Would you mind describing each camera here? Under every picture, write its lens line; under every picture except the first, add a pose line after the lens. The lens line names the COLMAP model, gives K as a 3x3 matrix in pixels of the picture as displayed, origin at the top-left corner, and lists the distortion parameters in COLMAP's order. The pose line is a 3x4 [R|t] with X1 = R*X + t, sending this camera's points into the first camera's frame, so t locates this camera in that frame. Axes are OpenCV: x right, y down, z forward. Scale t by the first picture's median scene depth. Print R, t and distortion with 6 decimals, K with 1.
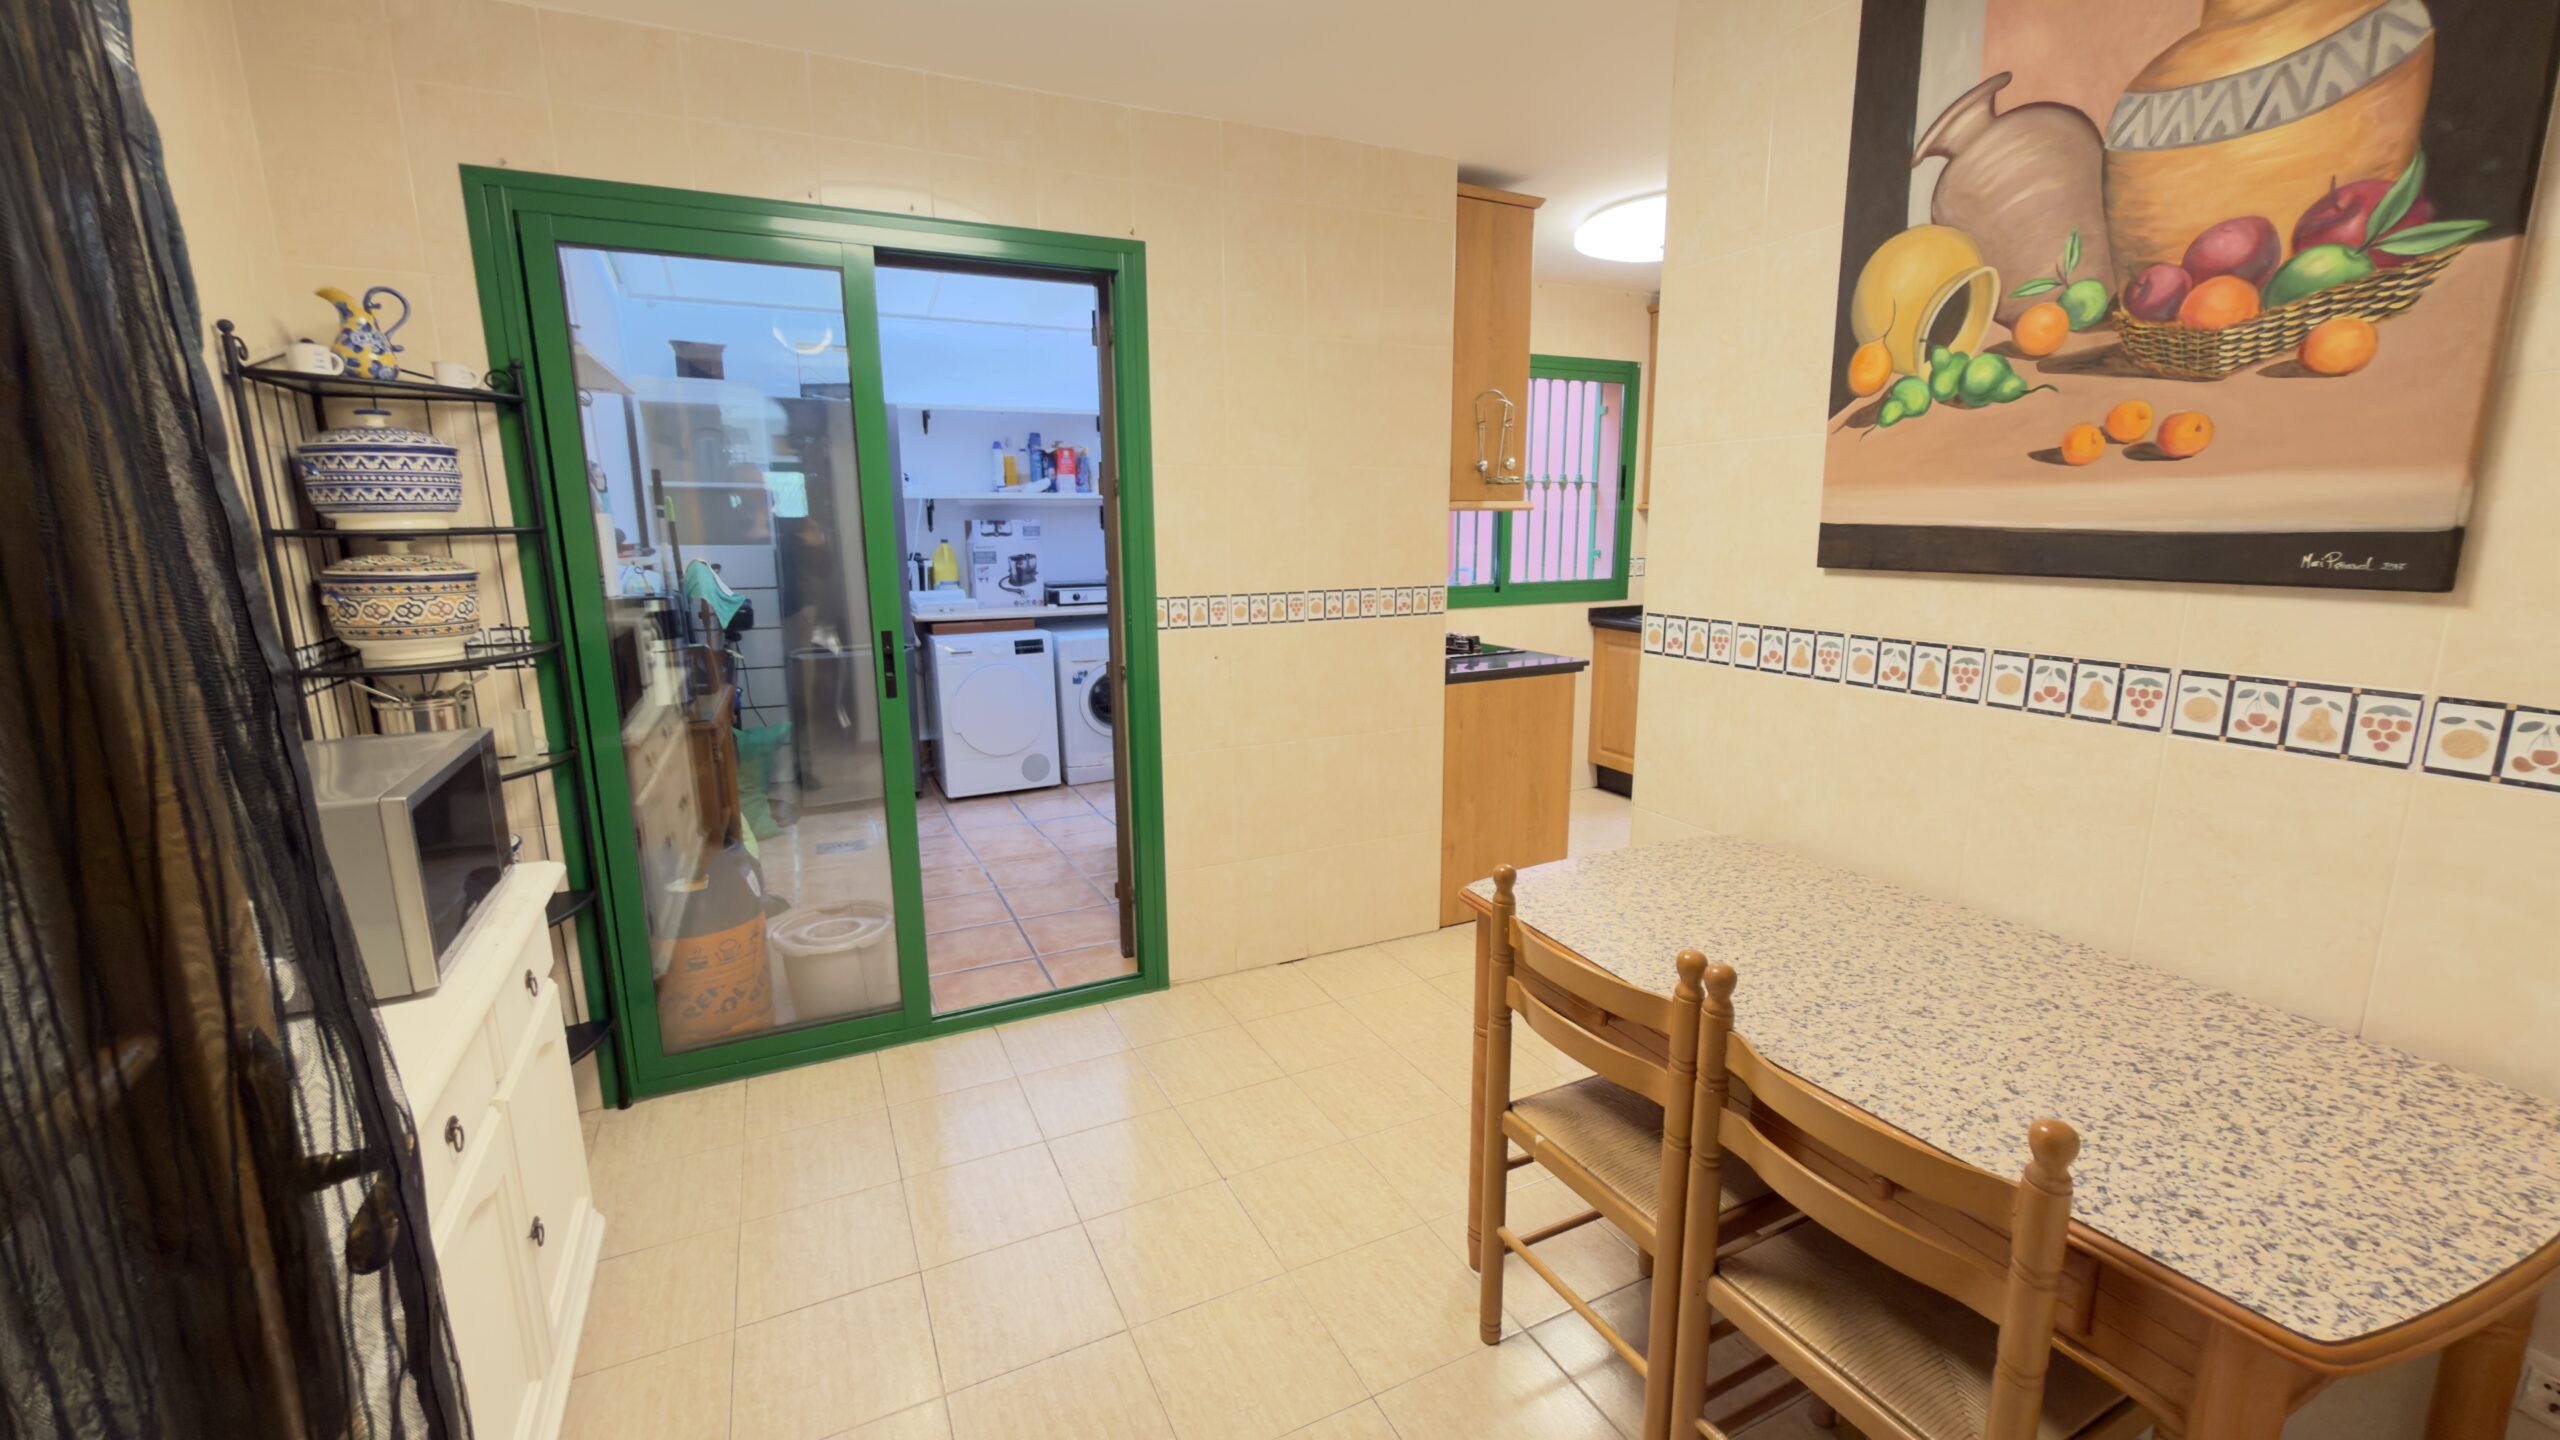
lens RADIAL K [[1047.5, 0, 1309.2], [0, 1047.5, 714.4], [0, 0, 1]] dist [-0.000299, 0.000053]
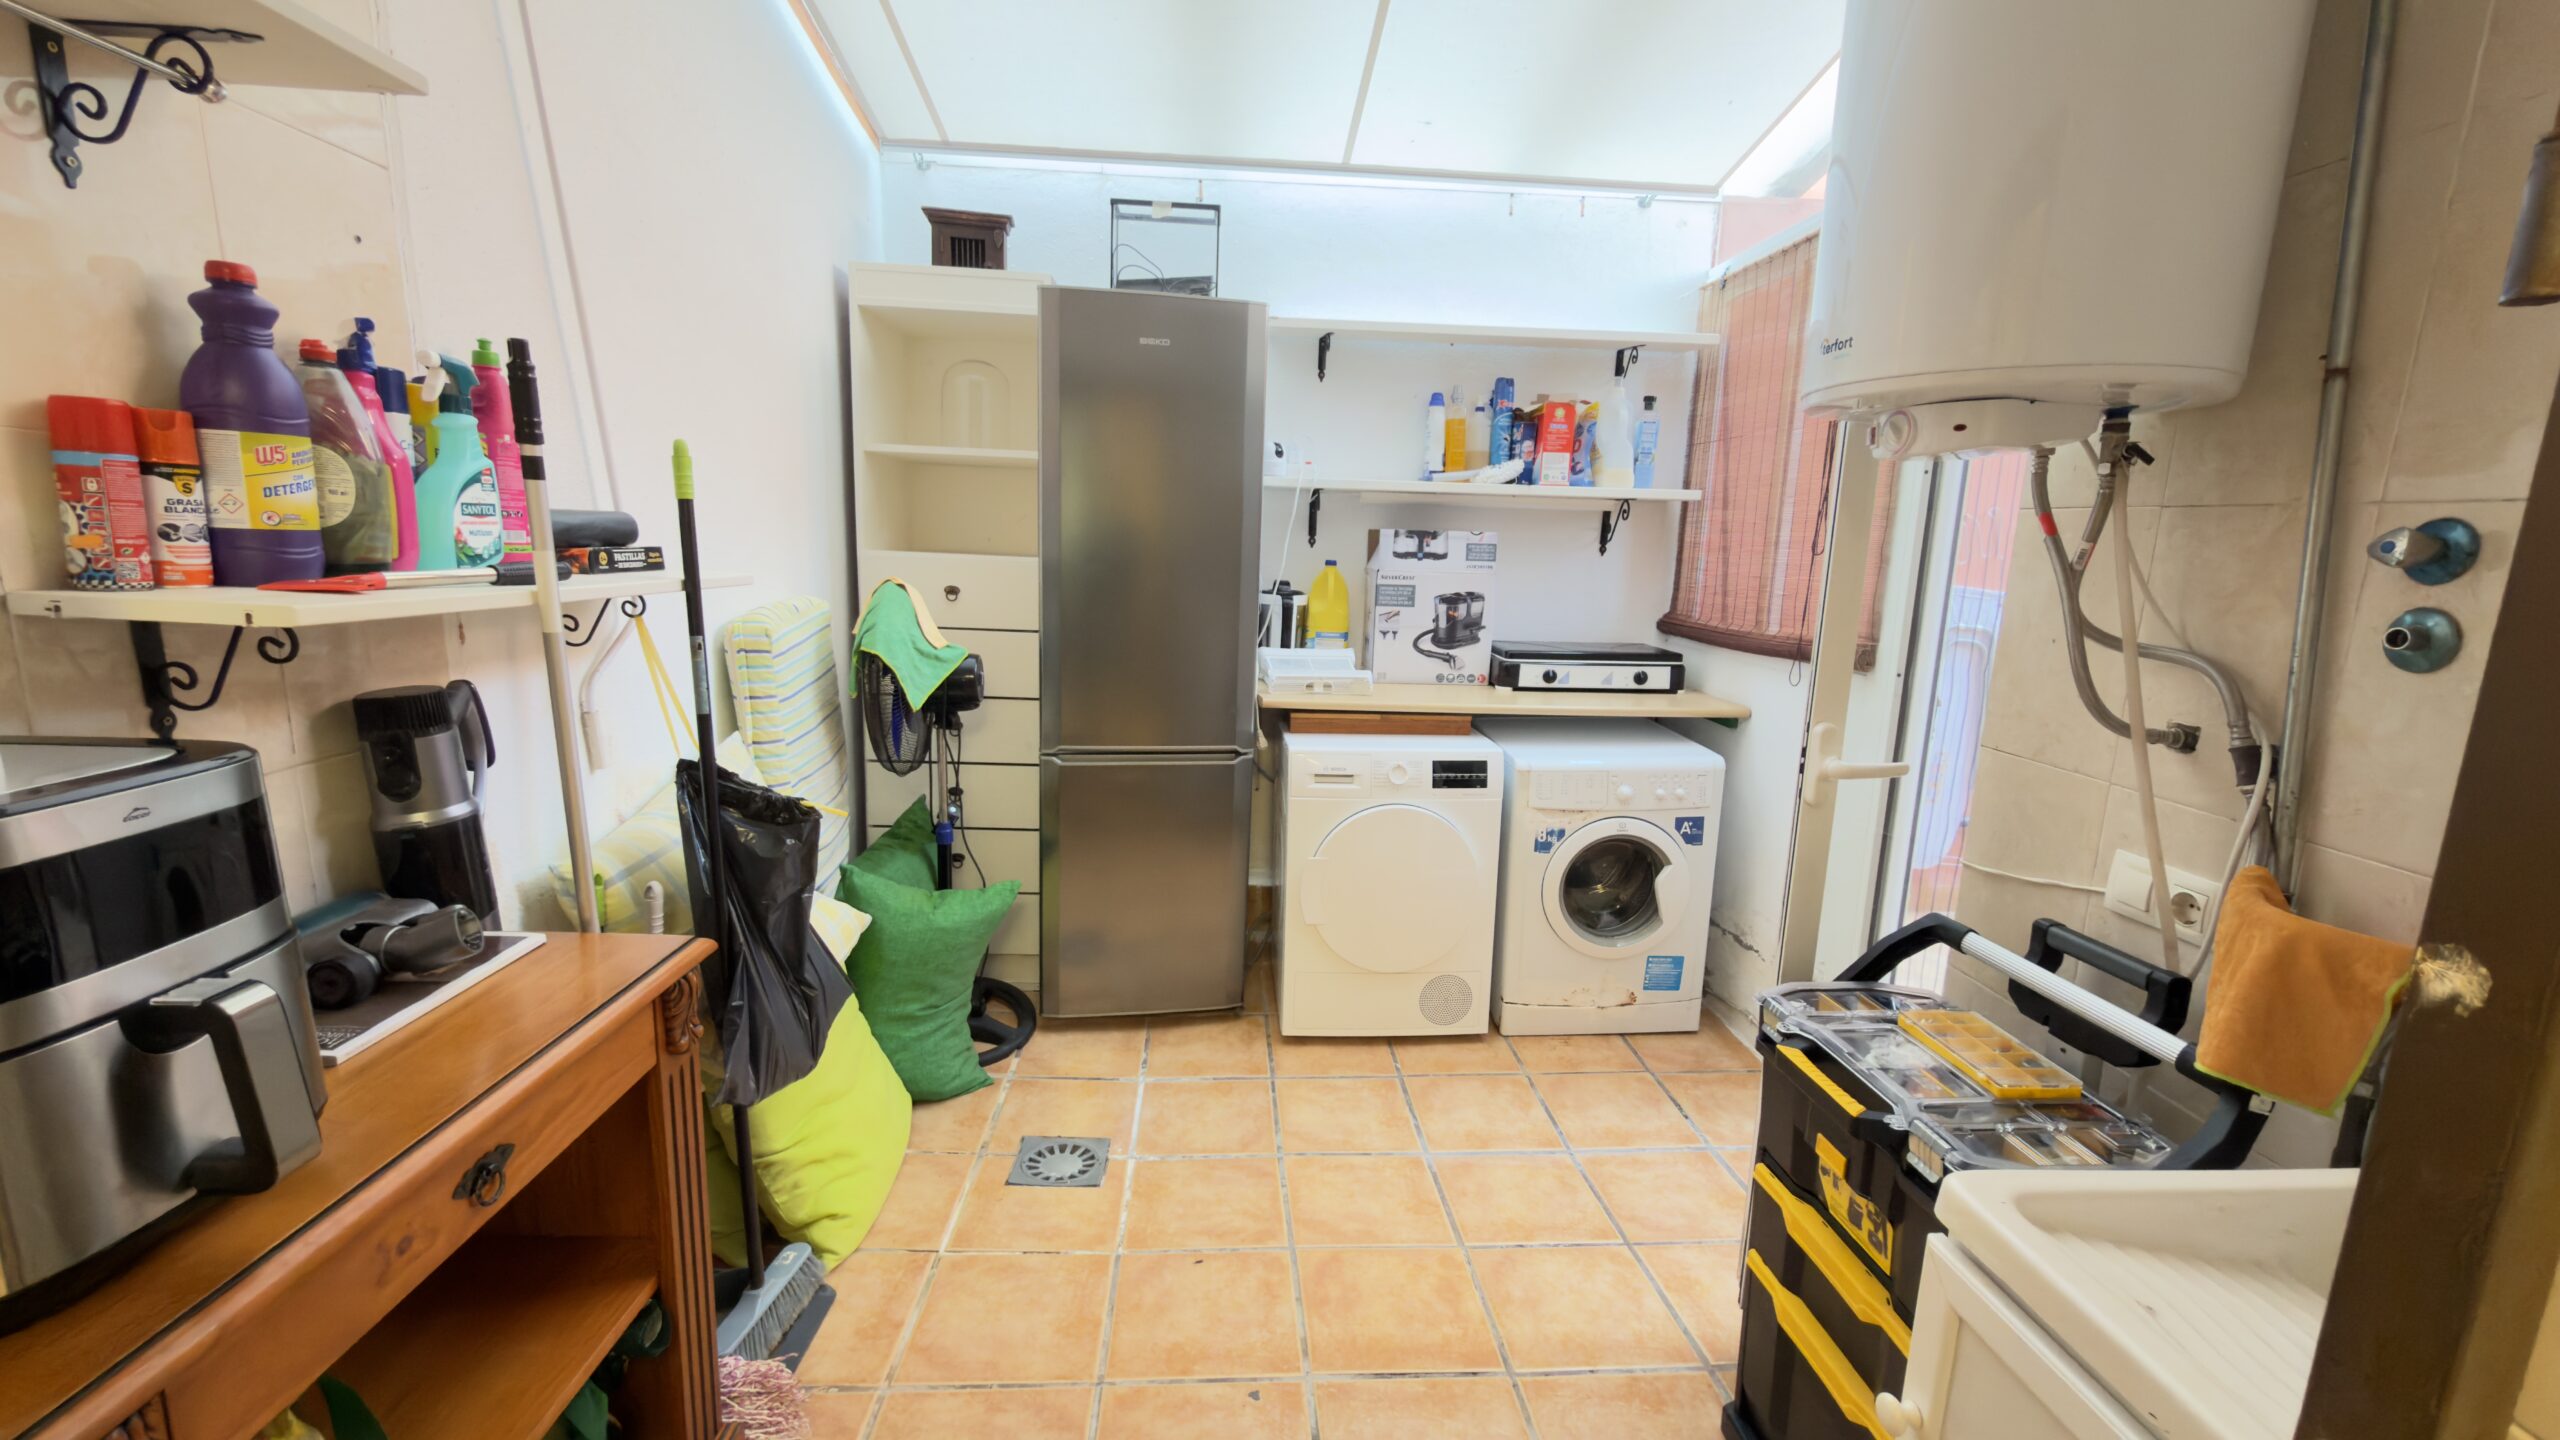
lens RADIAL K [[1028.4, 0, 1280.0], [0, 1028.4, 720.0], [0, 0, 1]] dist [0.000994, 0.000084]
pose [[0.919847, 0.103534, -0.378368, -0.150736], [-0.110361, 0.993885, 0.003660, -0.078356], [0.376433, 0.038391, 0.925648, 0.467895]]
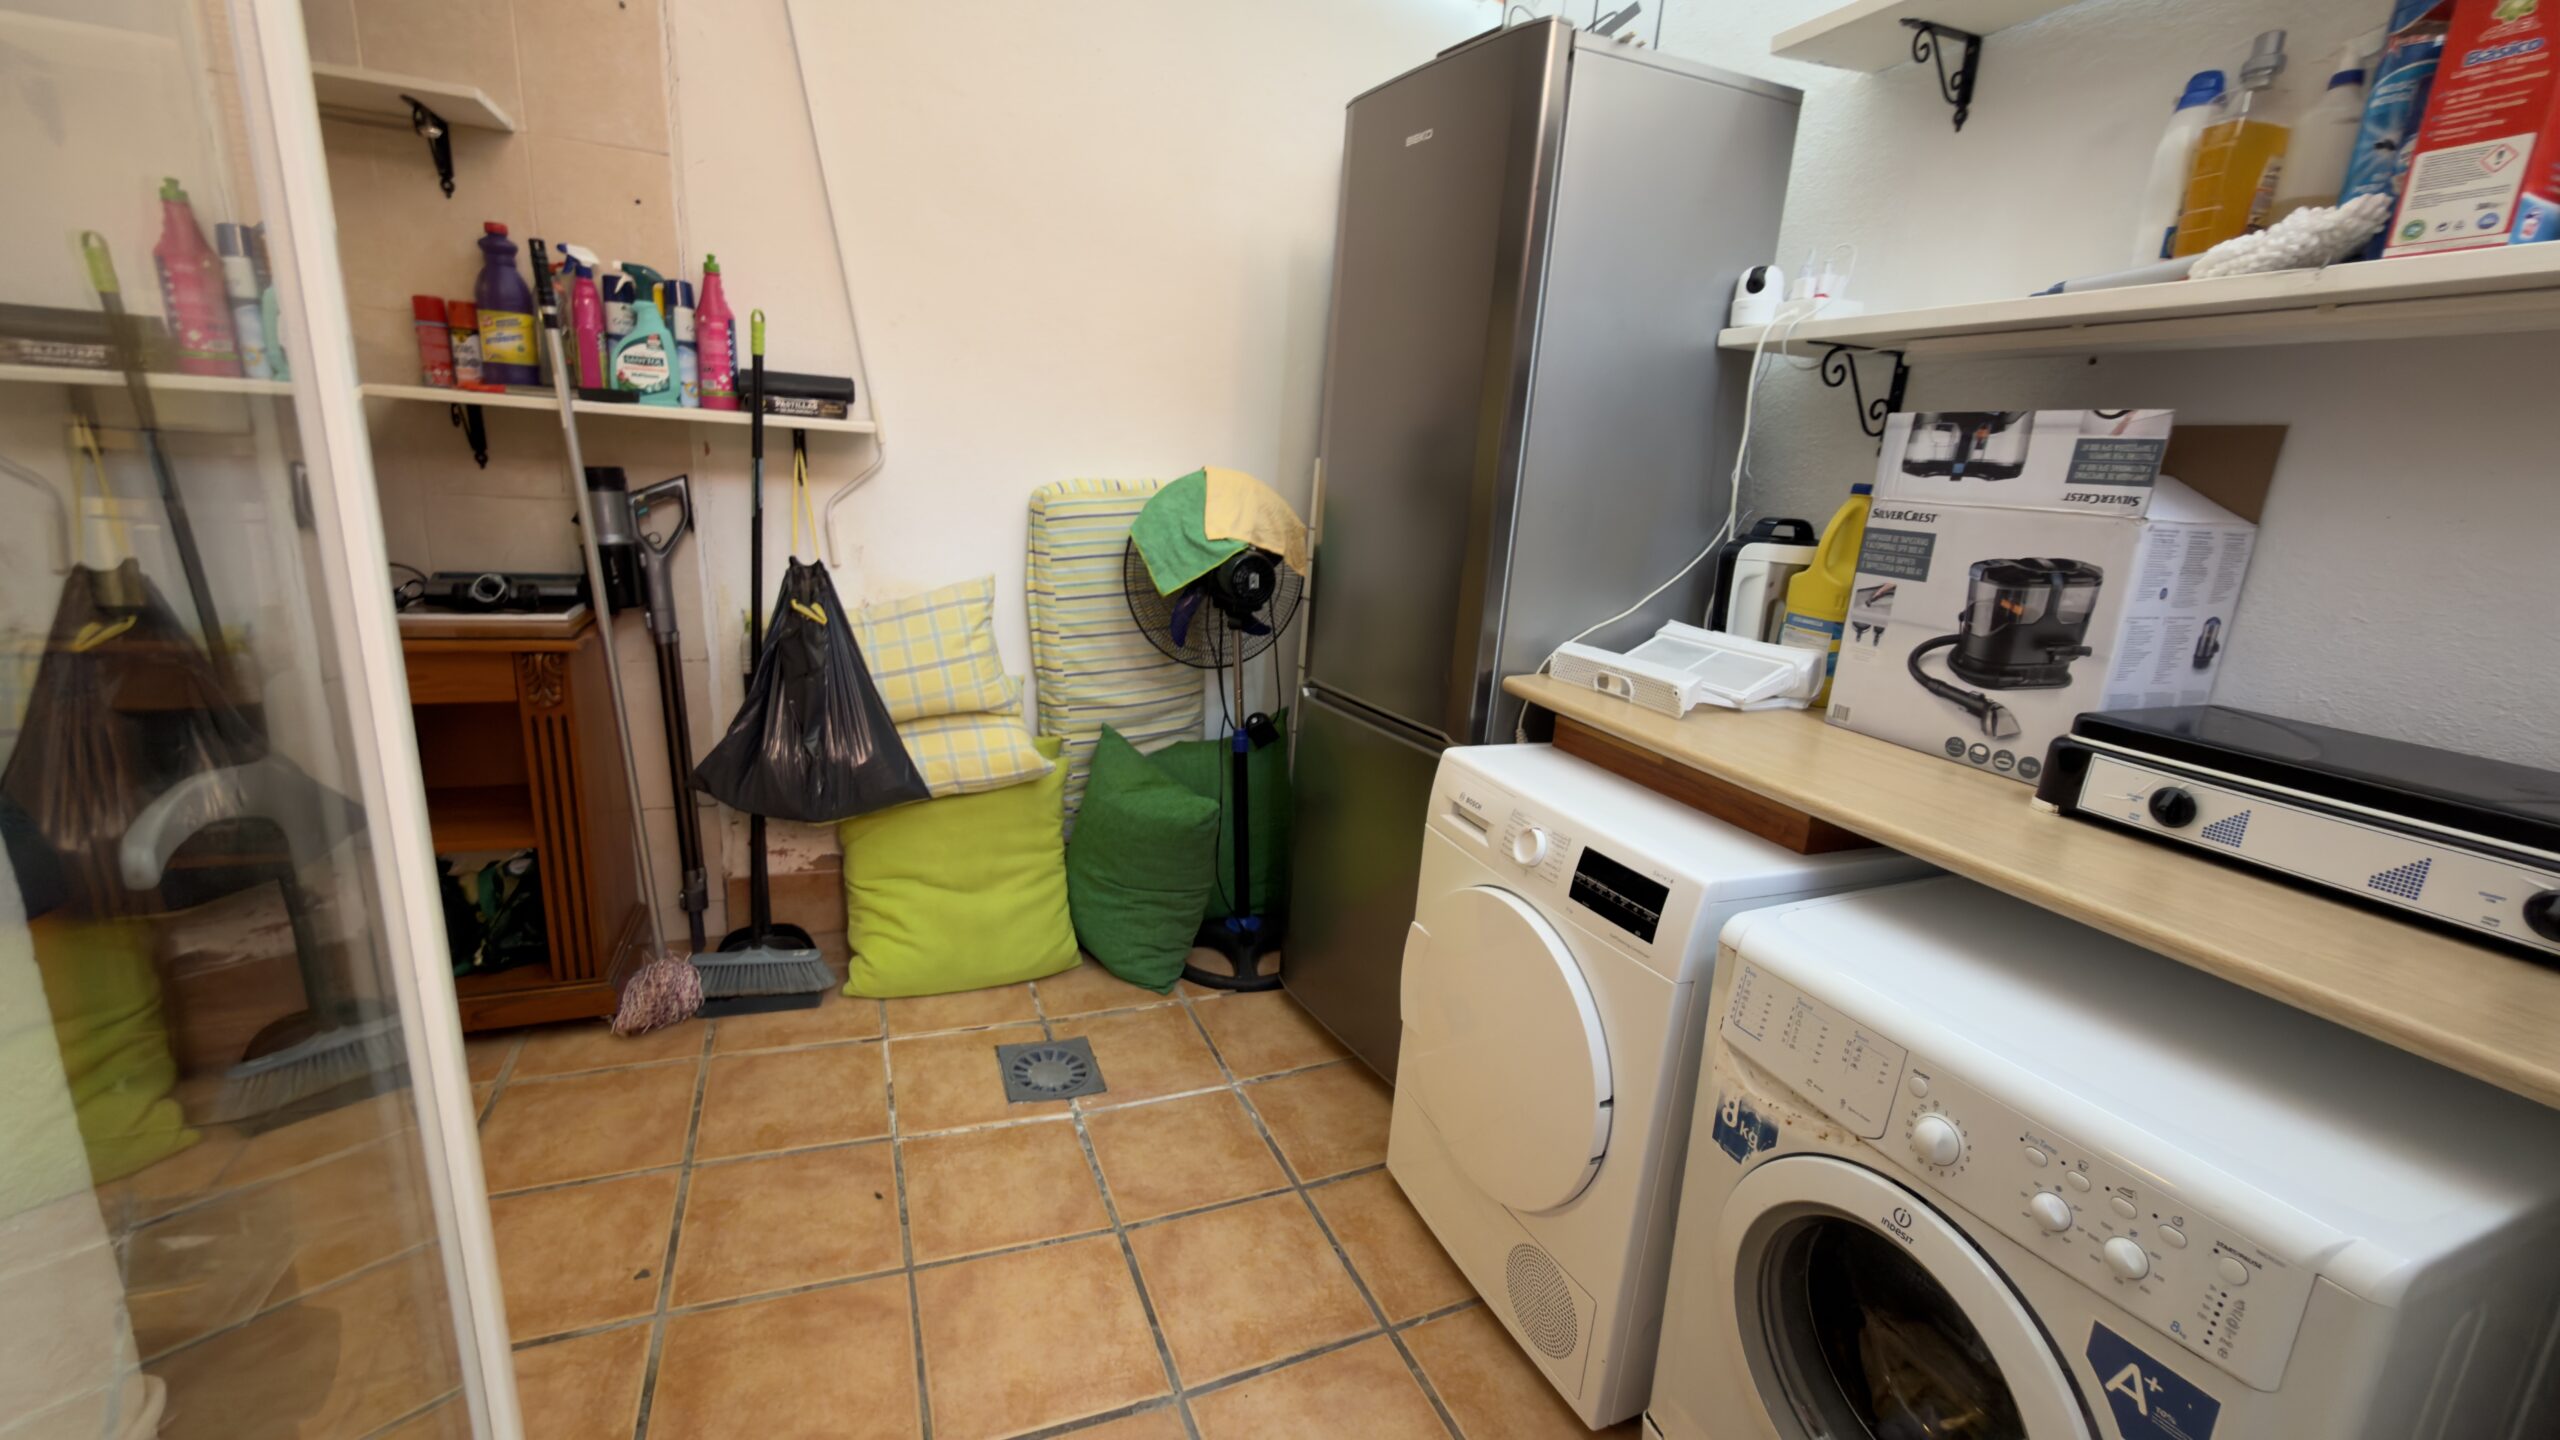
lens RADIAL K [[1028.4, 0, 1280.0], [0, 1028.4, 720.0], [0, 0, 1]] dist [0.000994, 0.000084]
pose [[-0.062069, 0.251427, -0.965884, -0.033219], [-0.256787, 0.931149, 0.258887, -0.137658], [0.964473, 0.264095, 0.006768, 0.857101]]
